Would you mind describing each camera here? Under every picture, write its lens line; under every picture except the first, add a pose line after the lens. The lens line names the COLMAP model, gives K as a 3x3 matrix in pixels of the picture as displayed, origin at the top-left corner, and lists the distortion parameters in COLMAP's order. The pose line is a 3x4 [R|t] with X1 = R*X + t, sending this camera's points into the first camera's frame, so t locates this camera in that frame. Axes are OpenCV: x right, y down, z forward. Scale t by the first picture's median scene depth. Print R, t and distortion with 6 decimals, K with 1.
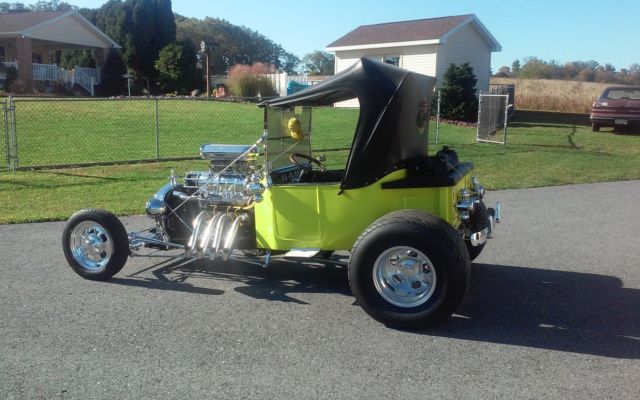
lens RADIAL K [[635.6, 0, 322.0], [0, 635.6, 198.8], [0, 0, 1]] dist [0.073707, -0.212345]
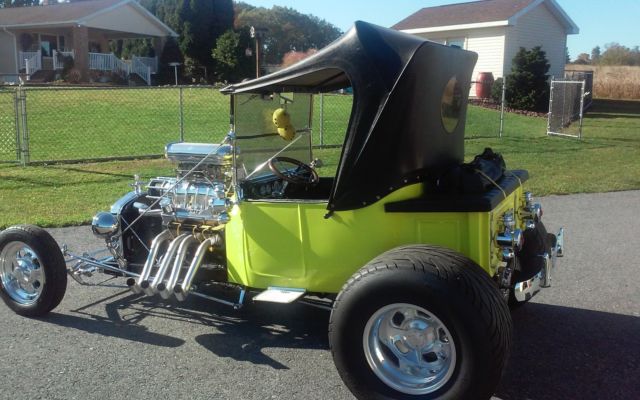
lens RADIAL K [[649.0, 0, 320.2], [0, 649.0, 199.6], [0, 0, 1]] dist [-0.005235, -0.022972]
pose [[0.994459, 0.014322, -0.104147, 0.078049], [-0.012728, 0.999792, 0.015954, -0.031449], [0.104354, -0.014540, 0.994434, 0.237848]]
